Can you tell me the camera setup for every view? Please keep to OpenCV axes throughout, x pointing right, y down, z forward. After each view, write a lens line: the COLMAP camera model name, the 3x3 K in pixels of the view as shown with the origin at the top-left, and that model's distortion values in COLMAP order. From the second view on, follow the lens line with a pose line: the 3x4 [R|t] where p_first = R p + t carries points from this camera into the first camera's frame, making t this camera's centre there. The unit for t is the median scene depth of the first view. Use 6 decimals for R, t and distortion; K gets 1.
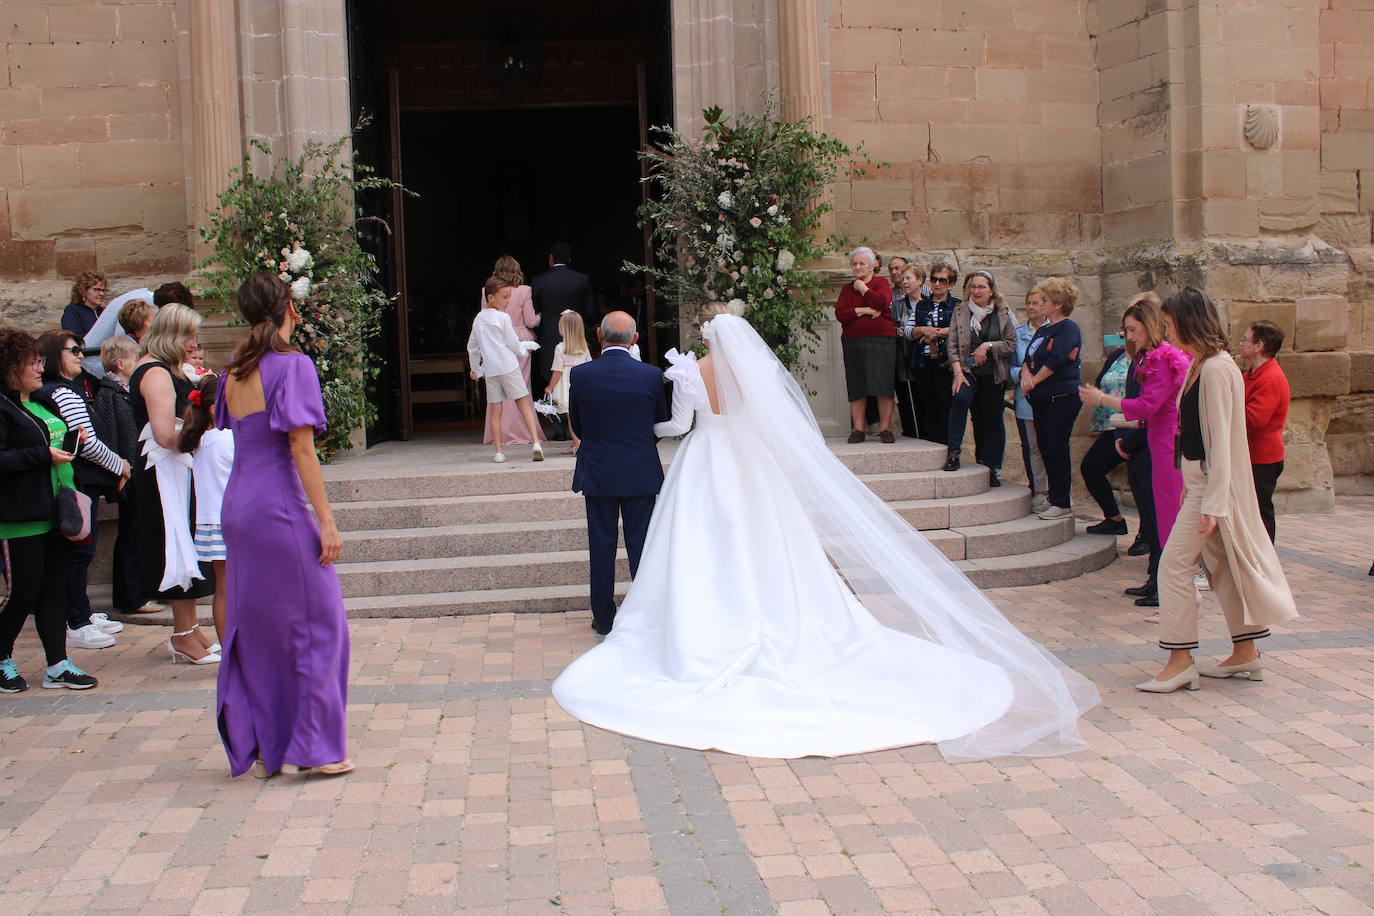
lens RADIAL K [[1133.0, 0, 679.1], [0, 1133.0, 448.8], [0, 0, 1]] dist [-0.166617, 0.145512]
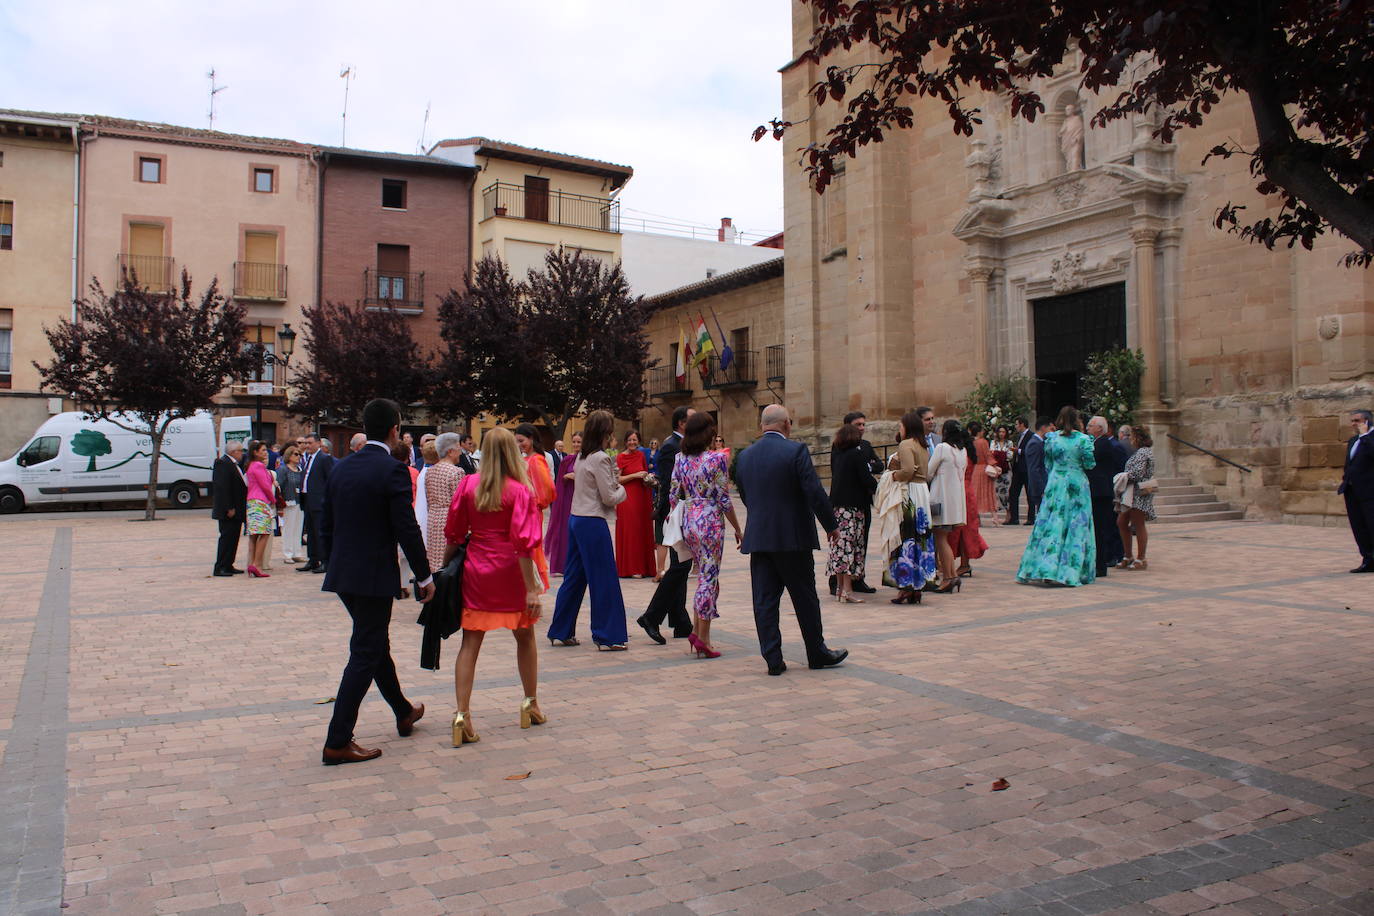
lens RADIAL K [[1156.6, 0, 687.0], [0, 1156.6, 458.0], [0, 0, 1]] dist [-0.095736, 0.008170]
pose [[0.361129, 0.016396, -0.932372, 2.149510], [-0.074350, 0.997169, -0.011262, 0.049112], [0.929547, 0.073389, 0.361326, -0.837743]]
